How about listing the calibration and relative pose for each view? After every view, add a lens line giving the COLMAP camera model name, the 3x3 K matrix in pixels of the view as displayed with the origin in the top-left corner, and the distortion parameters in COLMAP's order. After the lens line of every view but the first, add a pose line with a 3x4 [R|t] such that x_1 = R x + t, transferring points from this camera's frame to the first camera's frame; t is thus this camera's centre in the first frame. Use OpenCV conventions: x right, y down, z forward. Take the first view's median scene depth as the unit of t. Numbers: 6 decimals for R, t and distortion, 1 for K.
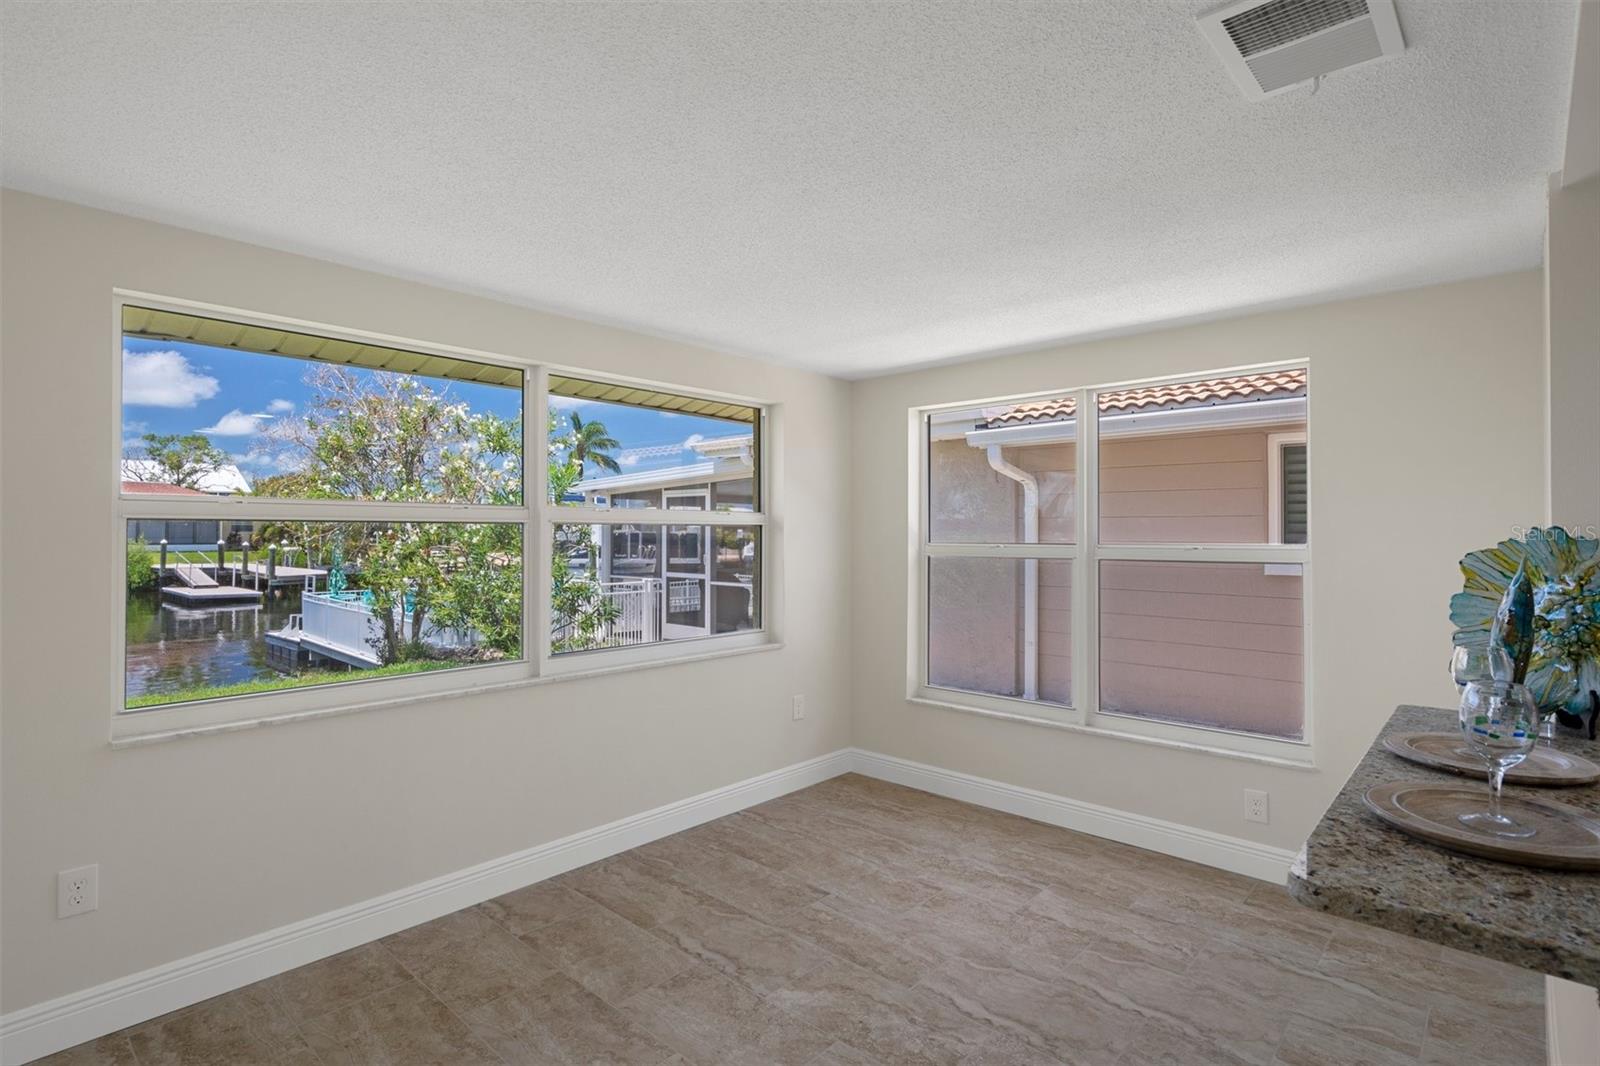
lens RADIAL K [[795.0, 0, 803.0], [0, 795.0, 530.1], [0, 0, 1]] dist [-0.002502, 0.000774]
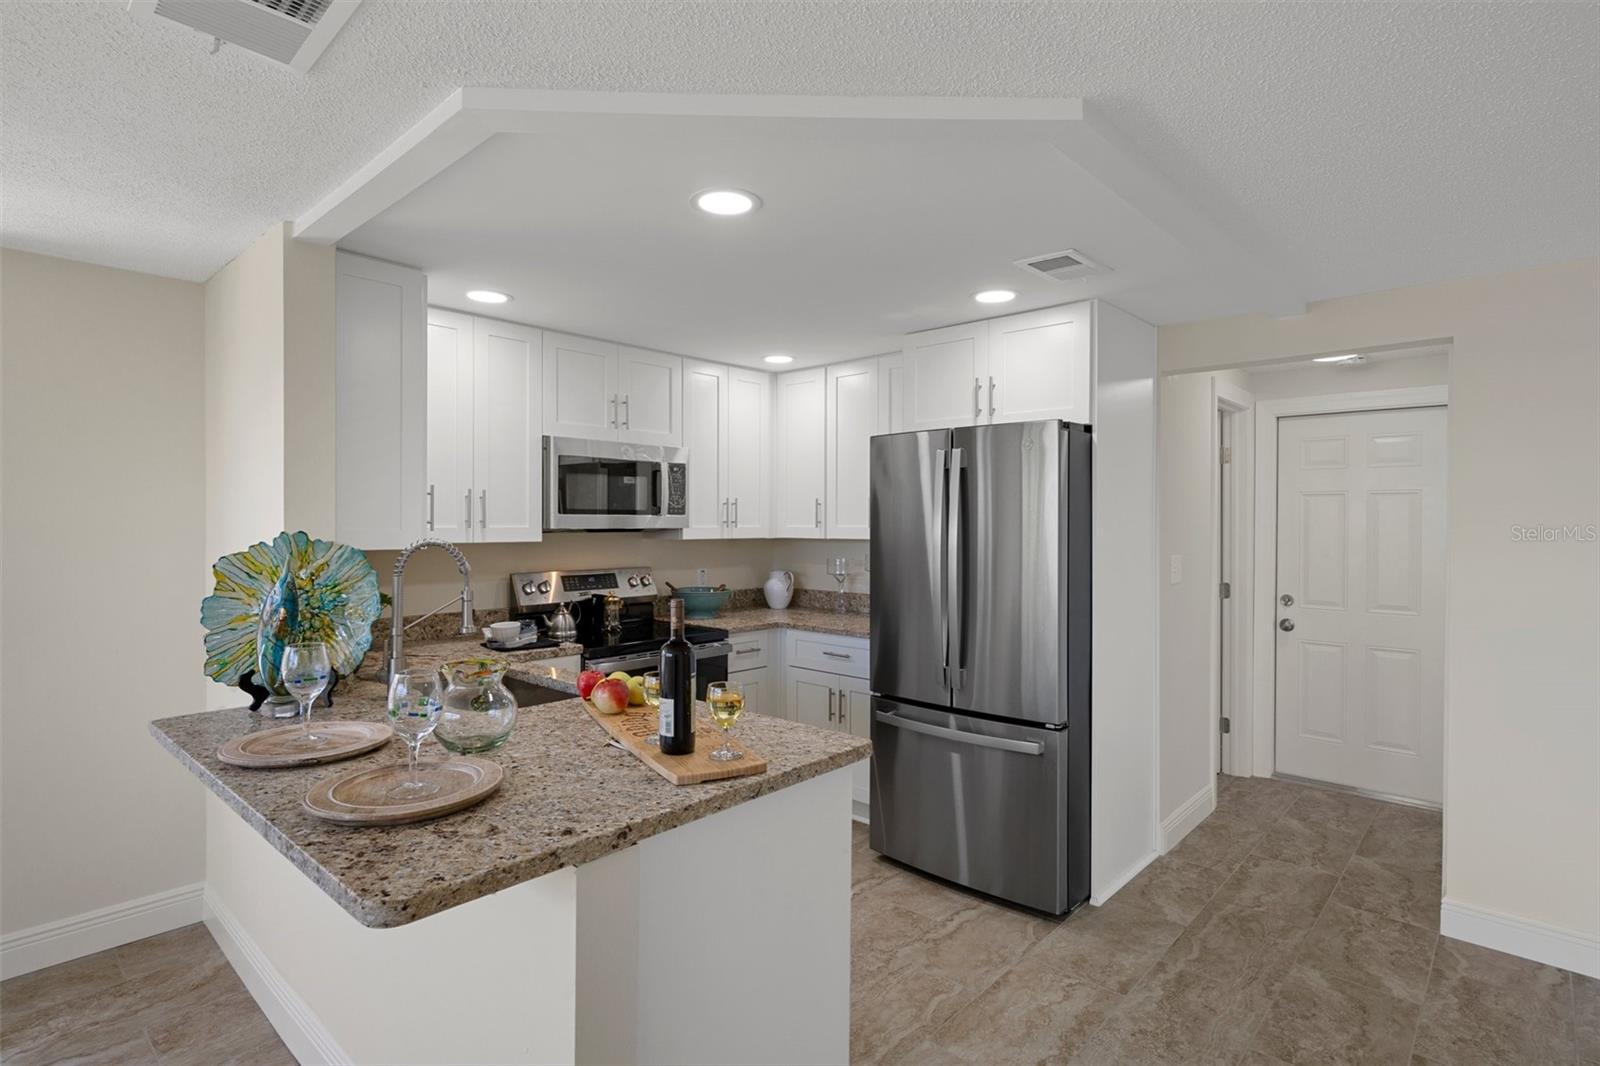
lens RADIAL K [[795.0, 0, 791.8], [0, 795.0, 529.7], [0, 0, 1]] dist [-0.002502, 0.000774]
pose [[0.007931, -0.011950, 0.999897, -0.151266], [-0.004560, 0.999918, 0.011986, -0.017724], [-0.999958, -0.004655, 0.007875, 0.206851]]
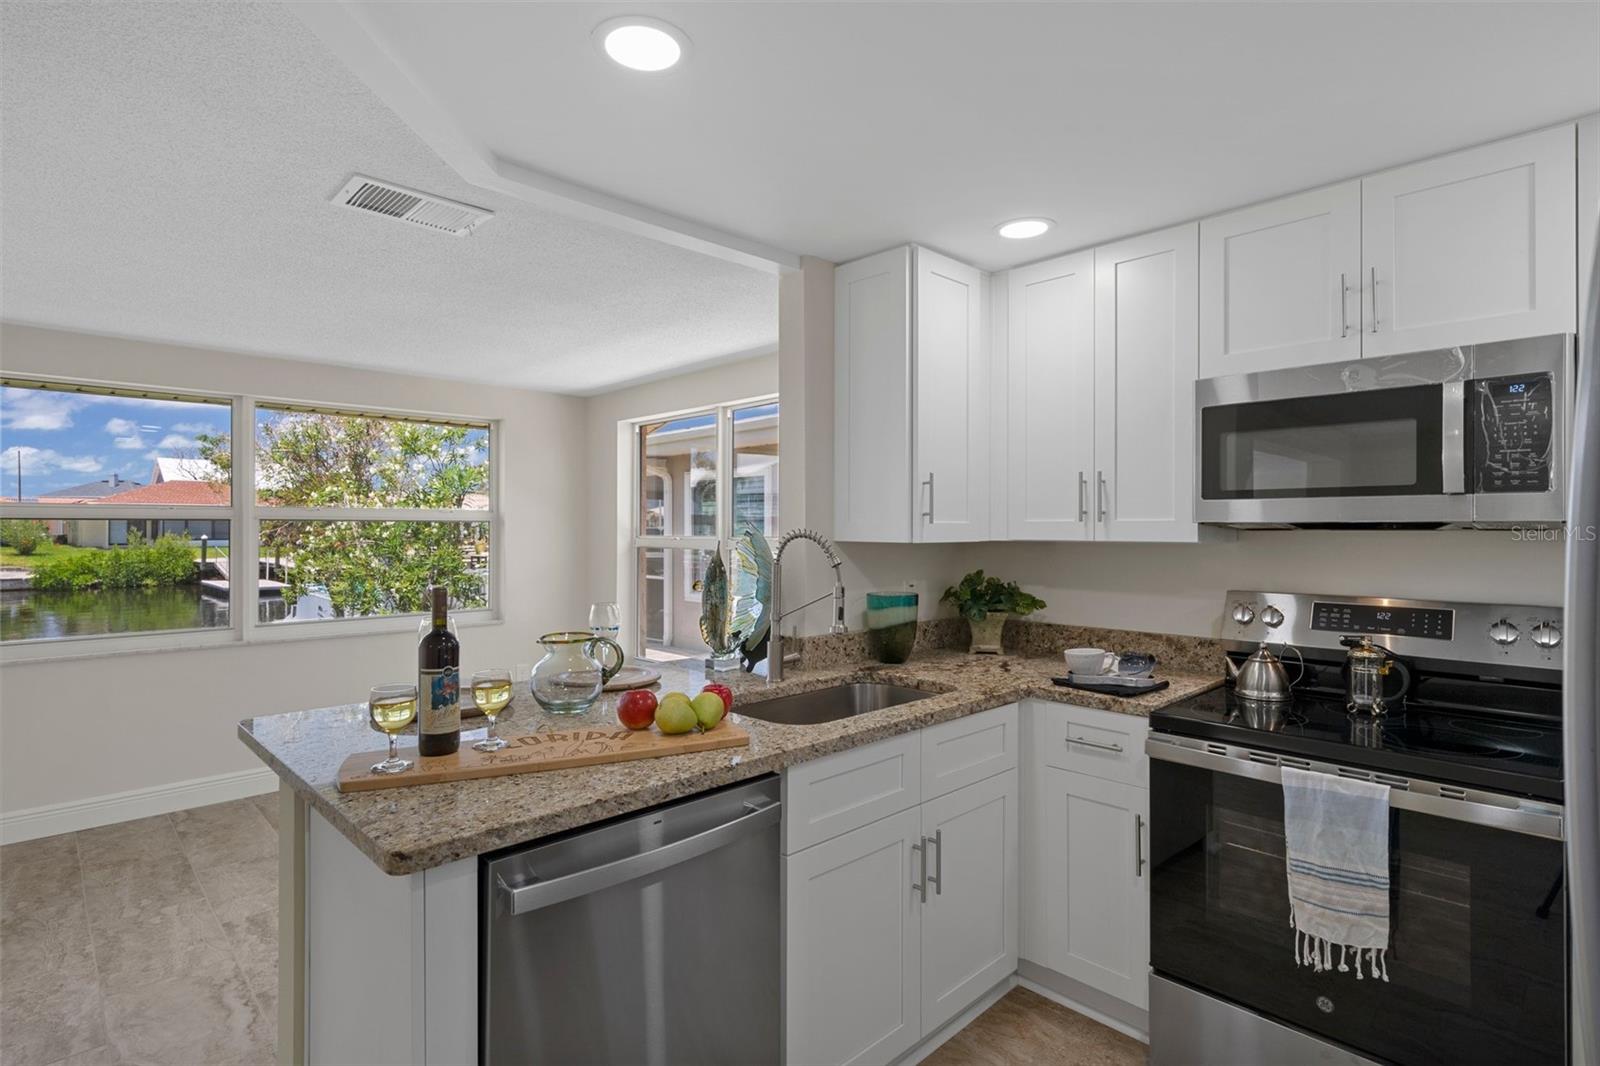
lens RADIAL K [[795.0, 0, 786.5], [0, 795.0, 534.1], [0, 0, 1]] dist [-0.002502, 0.000774]
pose [[0.998276, -0.000636, -0.058698, 0.813668], [0.001254, 0.999944, 0.010498, 0.001801], [0.058688, -0.010553, 0.998221, -0.286870]]
